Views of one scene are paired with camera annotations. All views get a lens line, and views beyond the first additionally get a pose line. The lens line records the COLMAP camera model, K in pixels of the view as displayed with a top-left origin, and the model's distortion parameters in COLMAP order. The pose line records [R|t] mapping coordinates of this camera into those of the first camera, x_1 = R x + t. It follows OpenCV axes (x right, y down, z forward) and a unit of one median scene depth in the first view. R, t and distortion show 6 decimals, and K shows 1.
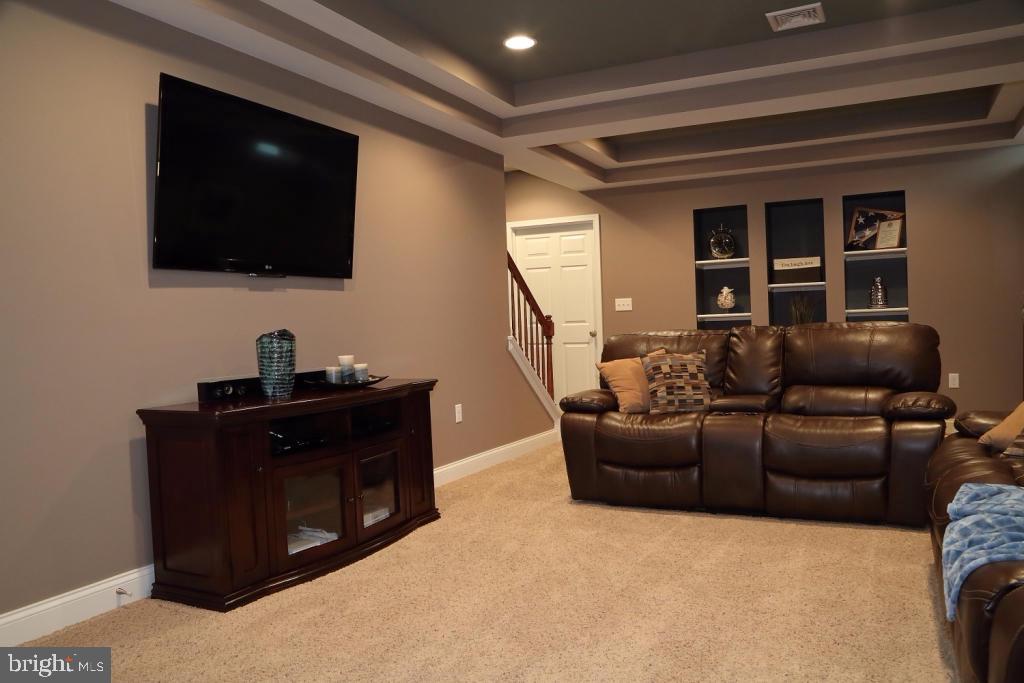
lens RADIAL K [[764.9, 0, 512.0], [0, 764.9, 341.5], [0, 0, 1]] dist [-0.078324, 0.000480]
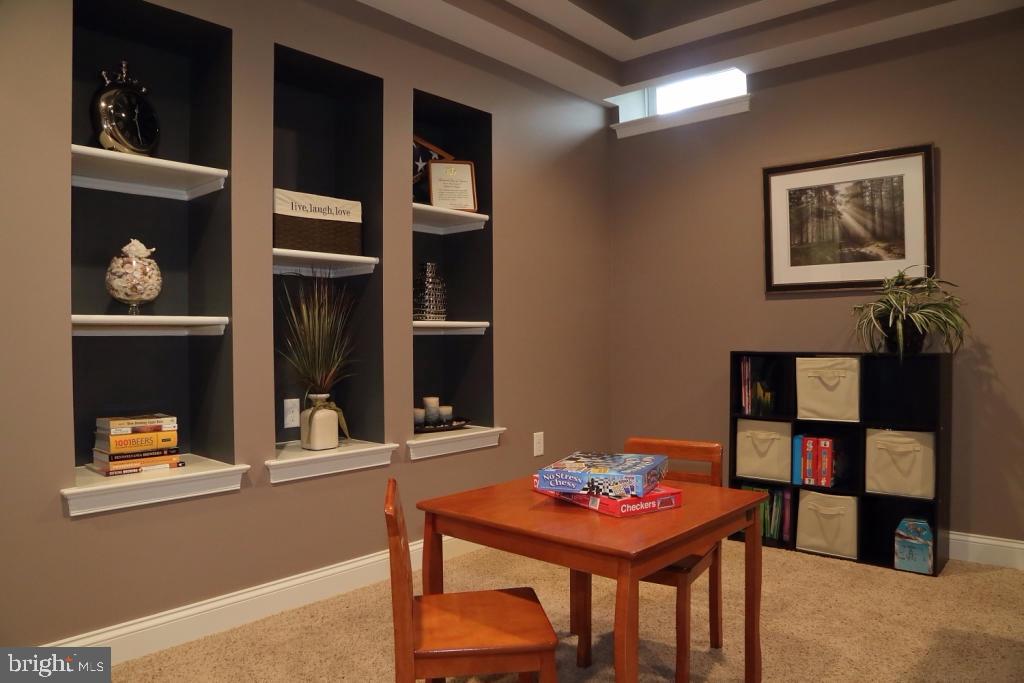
lens RADIAL K [[703.5, 0, 512.0], [0, 703.5, 341.5], [0, 0, 1]] dist [-0.122923, 0.071355]
pose [[0.254434, 0.027203, 0.966707, 0.022753], [0.017650, 0.999307, -0.032765, -0.012036], [-0.966929, 0.025399, 0.253778, 0.814027]]
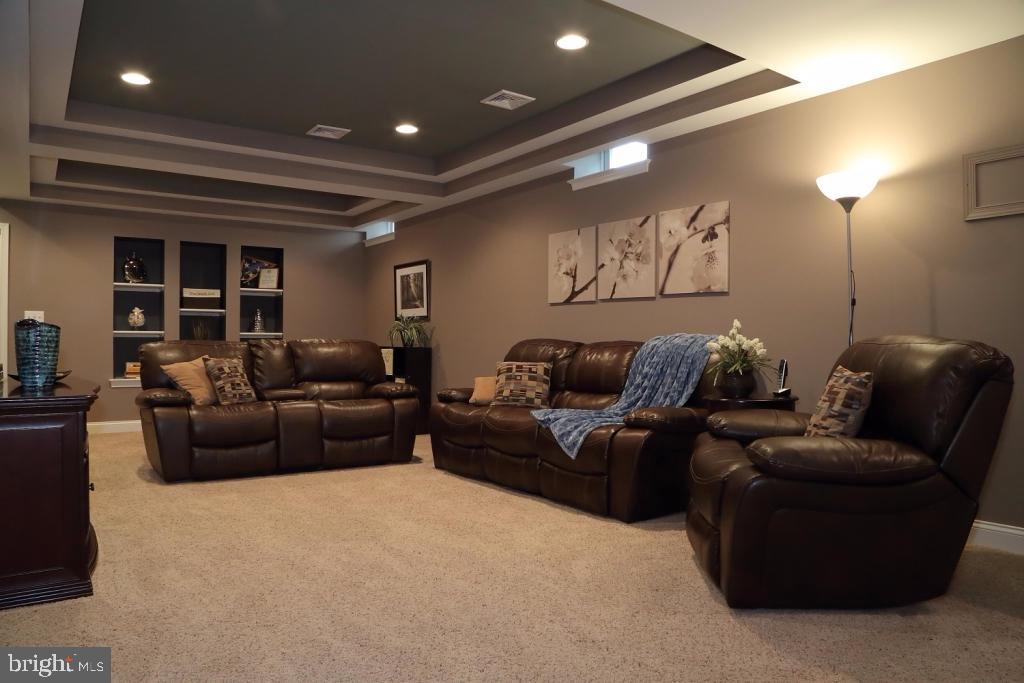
lens RADIAL K [[703.5, 0, 512.0], [0, 703.5, 341.5], [0, 0, 1]] dist [-0.122923, 0.071355]
pose [[0.455921, 0.039347, 0.889150, -0.402415], [-0.001019, 0.999045, -0.043687, 0.025454], [-0.890020, 0.019012, 0.455526, 0.033590]]
